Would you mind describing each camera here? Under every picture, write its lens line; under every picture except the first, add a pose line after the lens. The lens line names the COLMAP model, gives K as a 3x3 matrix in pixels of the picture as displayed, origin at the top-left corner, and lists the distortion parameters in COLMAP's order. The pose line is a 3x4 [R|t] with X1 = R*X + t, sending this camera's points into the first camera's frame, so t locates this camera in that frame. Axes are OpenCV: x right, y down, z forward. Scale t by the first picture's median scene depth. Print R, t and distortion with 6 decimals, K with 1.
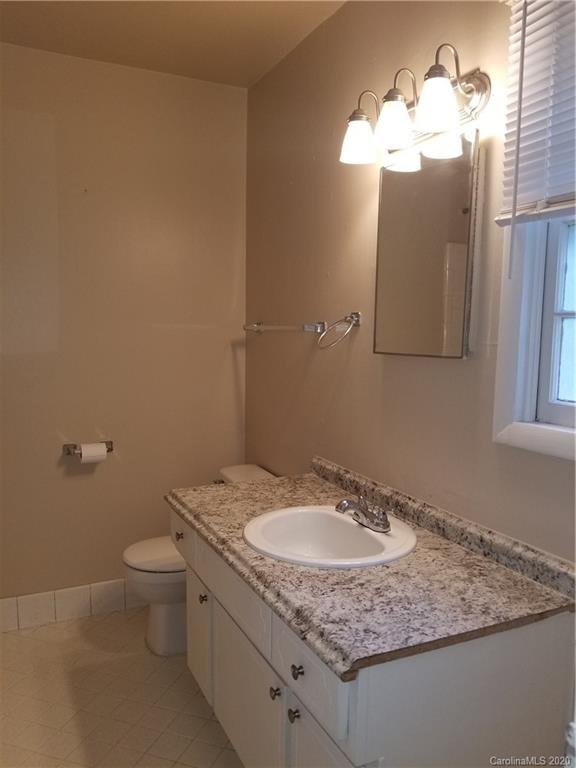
lens RADIAL K [[602.8, 0, 287.1], [0, 602.8, 385.7], [0, 0, 1]] dist [0.006746, -0.029237]
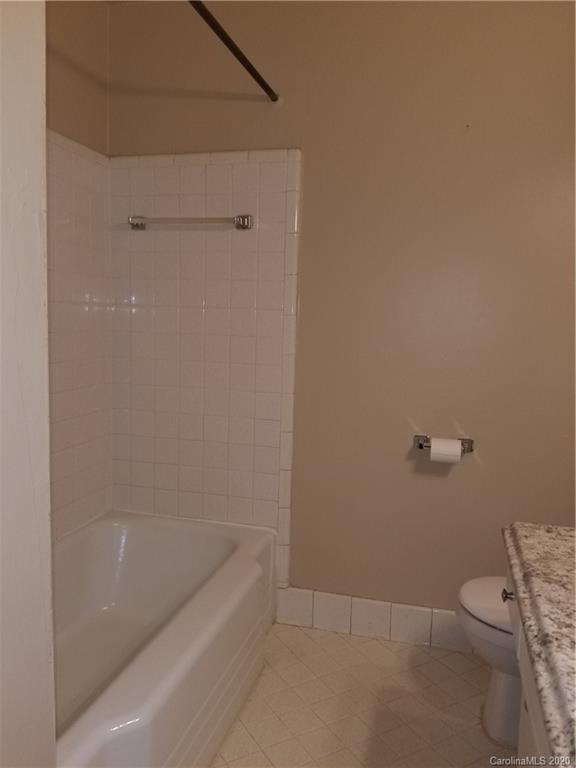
lens RADIAL K [[602.8, 0, 290.7], [0, 602.8, 382.2], [0, 0, 1]] dist [0.006746, -0.029237]
pose [[0.754044, 0.085320, -0.651259, 0.046242], [-0.084352, 0.995896, 0.032806, 0.014114], [0.651385, 0.030198, 0.758146, 0.304053]]
